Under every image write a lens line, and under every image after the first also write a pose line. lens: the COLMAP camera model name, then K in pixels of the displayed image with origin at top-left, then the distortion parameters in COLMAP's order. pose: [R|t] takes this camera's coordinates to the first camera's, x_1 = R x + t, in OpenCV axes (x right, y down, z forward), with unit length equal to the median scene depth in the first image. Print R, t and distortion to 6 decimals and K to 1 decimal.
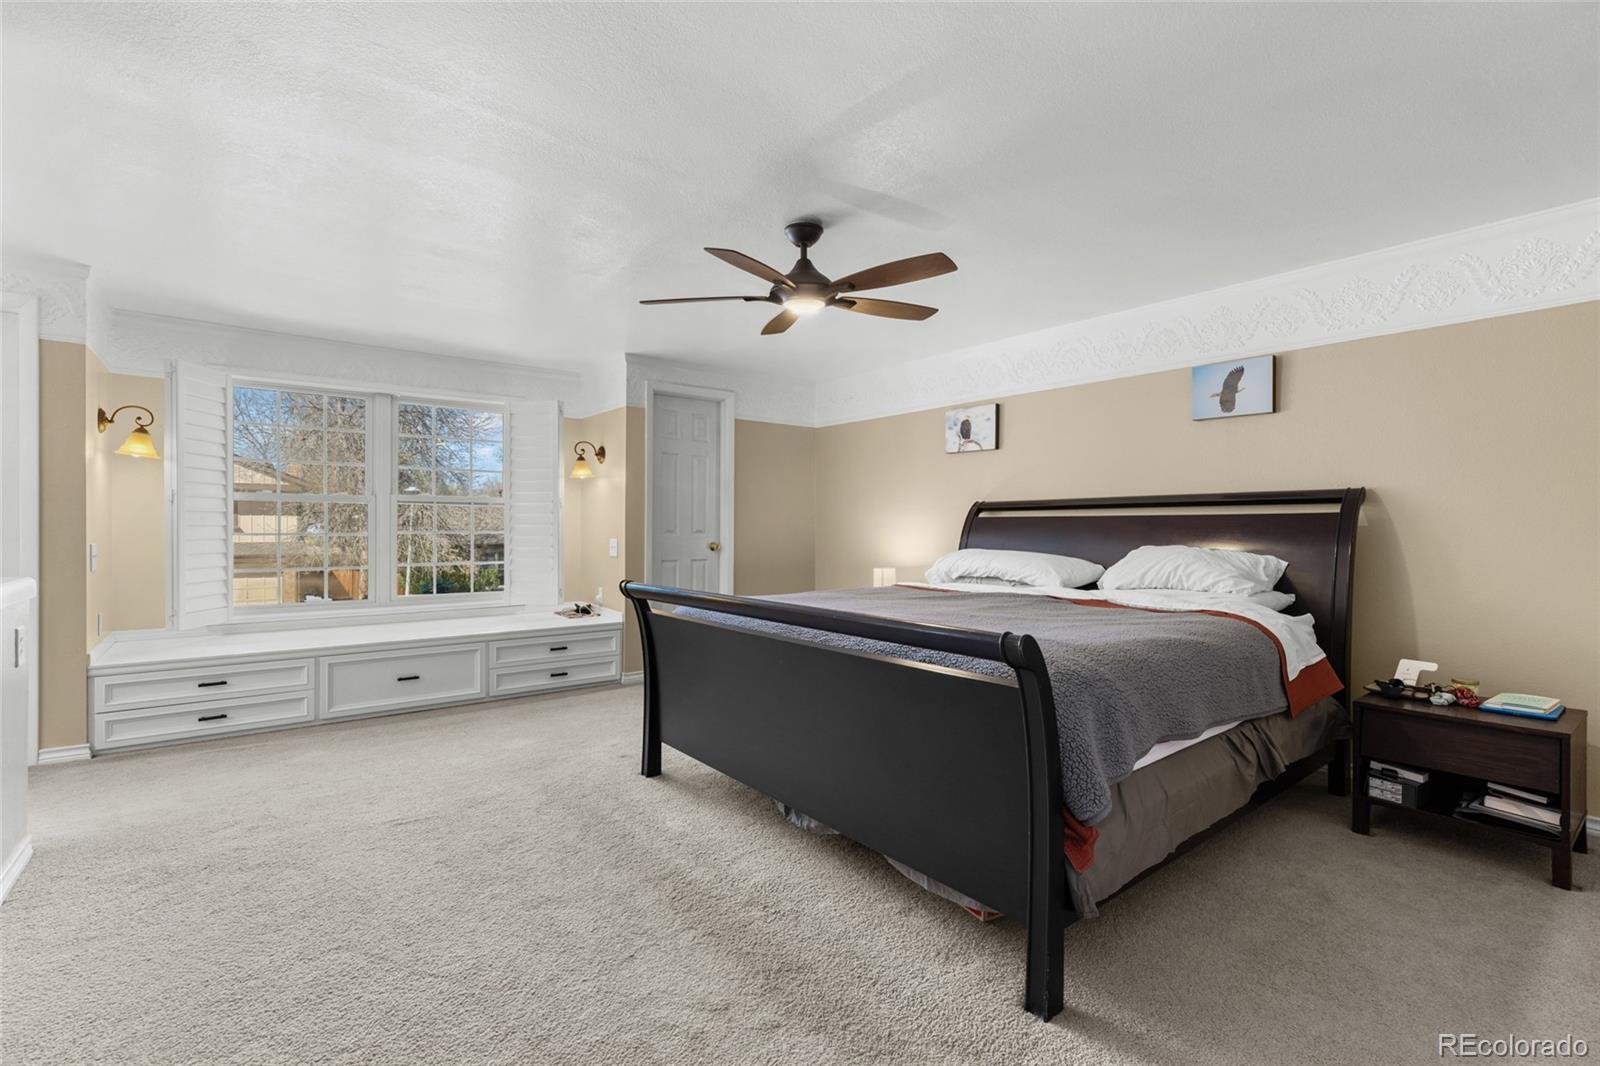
lens RADIAL K [[724.3, 0, 809.0], [0, 724.3, 528.4], [0, 0, 1]] dist [0.001931, -0.000196]
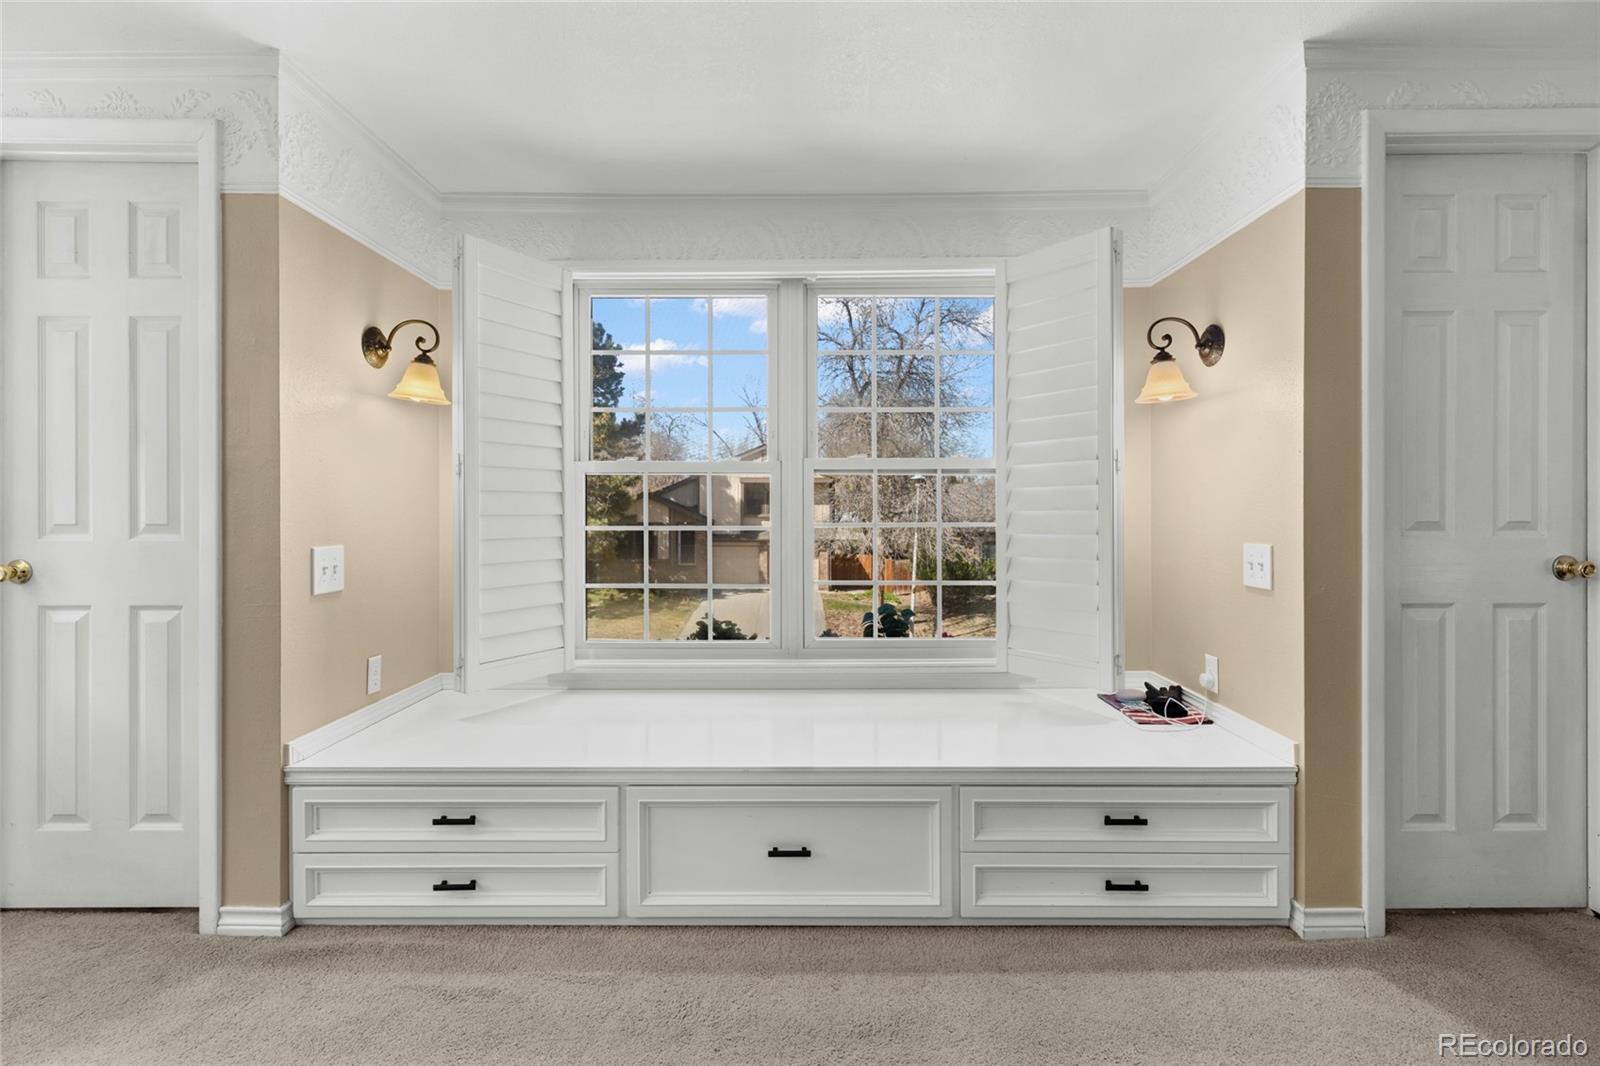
lens RADIAL K [[724.3, 0, 803.7], [0, 724.3, 521.3], [0, 0, 1]] dist [0.001931, -0.000196]
pose [[0.783389, 0.000650, -0.621531, -0.233726], [0.004200, 0.999971, 0.006339, -0.001420], [0.621517, -0.007576, 0.783364, 0.573800]]
